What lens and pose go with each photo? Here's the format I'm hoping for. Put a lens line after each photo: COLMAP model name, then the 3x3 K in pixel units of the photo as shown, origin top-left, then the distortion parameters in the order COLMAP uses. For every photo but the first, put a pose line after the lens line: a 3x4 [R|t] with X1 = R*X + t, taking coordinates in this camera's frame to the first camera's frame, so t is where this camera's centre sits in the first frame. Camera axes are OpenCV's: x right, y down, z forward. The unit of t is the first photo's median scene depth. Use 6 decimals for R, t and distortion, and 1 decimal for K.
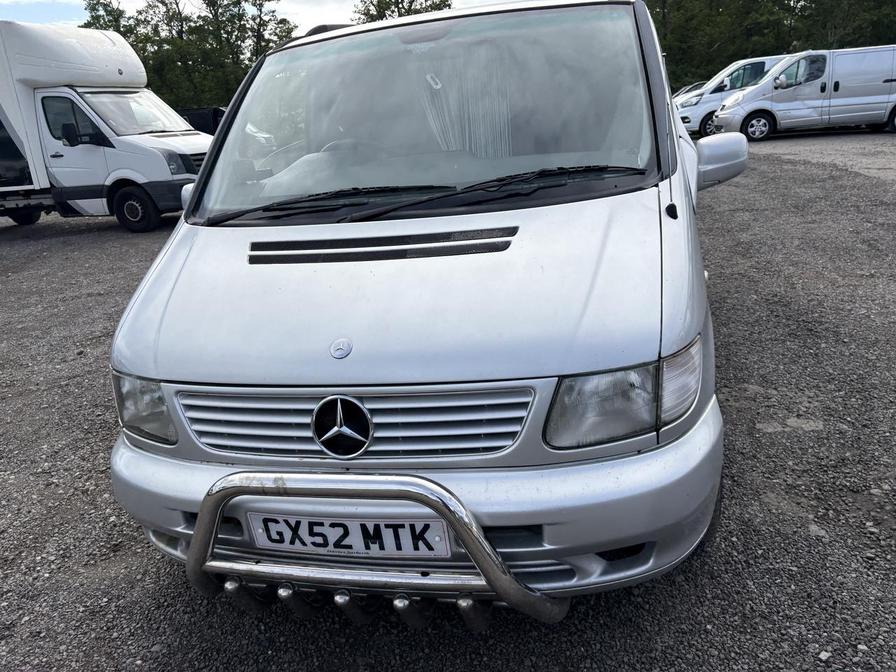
lens RADIAL K [[667.1, 0, 450.7], [0, 667.1, 337.7], [0, 0, 1]] dist [0.042702, -0.042348]
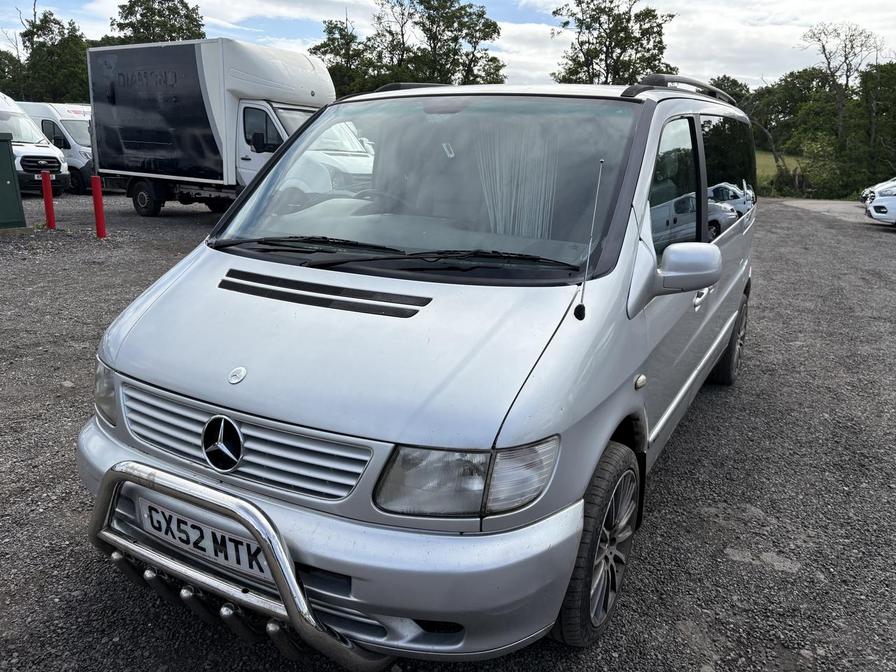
lens RADIAL K [[667.1, 0, 449.4], [0, 667.1, 340.6], [0, 0, 1]] dist [0.042702, -0.042348]
pose [[0.952405, 0.197230, -0.232434, 0.366101], [-0.208246, 0.977792, -0.023595, -0.076326], [0.222619, 0.070875, 0.972326, -0.026182]]
